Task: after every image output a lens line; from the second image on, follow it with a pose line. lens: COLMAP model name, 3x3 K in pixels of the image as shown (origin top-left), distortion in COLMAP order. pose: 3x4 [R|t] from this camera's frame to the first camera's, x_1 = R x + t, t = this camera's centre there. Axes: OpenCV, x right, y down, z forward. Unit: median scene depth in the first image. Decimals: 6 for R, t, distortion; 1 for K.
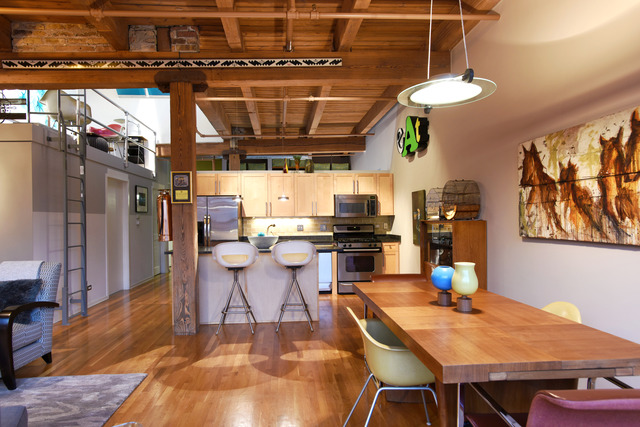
lens RADIAL K [[392.2, 0, 317.6], [0, 392.2, 229.6], [0, 0, 1]] dist [-0.021943, 0.000966]
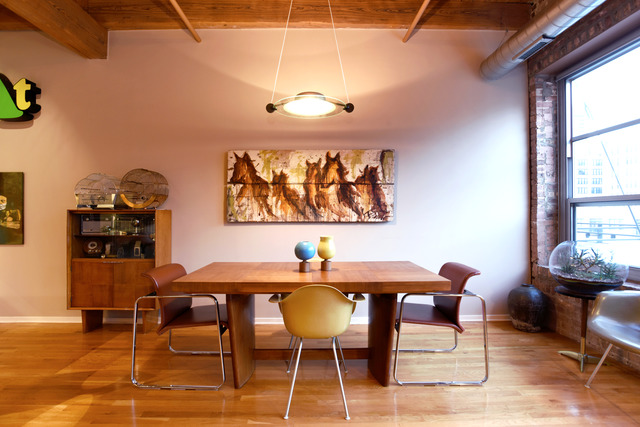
lens RADIAL K [[320.8, 0, 320.0], [0, 320.8, 213.5], [0, 0, 1]] dist [-0.046247, 0.000912]
pose [[0.070402, 0.011067, 0.997457, -0.600147], [0.031862, 0.999403, -0.013337, 0.016168], [-0.997010, 0.032720, 0.070008, 0.729995]]
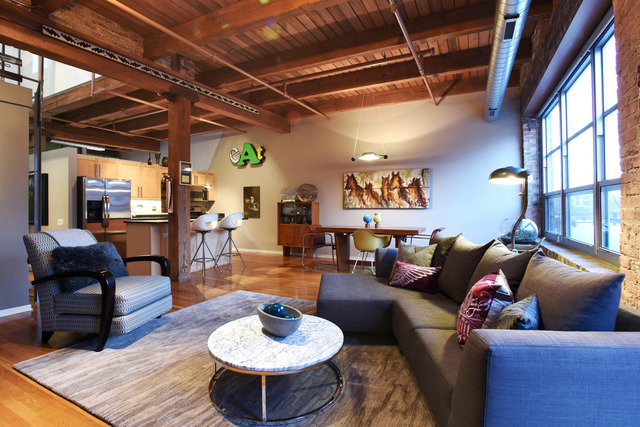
lens RADIAL K [[320.8, 0, 320.0], [0, 320.8, 213.5], [0, 0, 1]] dist [-0.046247, 0.000912]
pose [[0.518434, -0.001679, 0.855116, -1.651398], [0.020421, 0.999737, -0.010418, 0.085395], [-0.854874, 0.022863, 0.518332, 0.027518]]
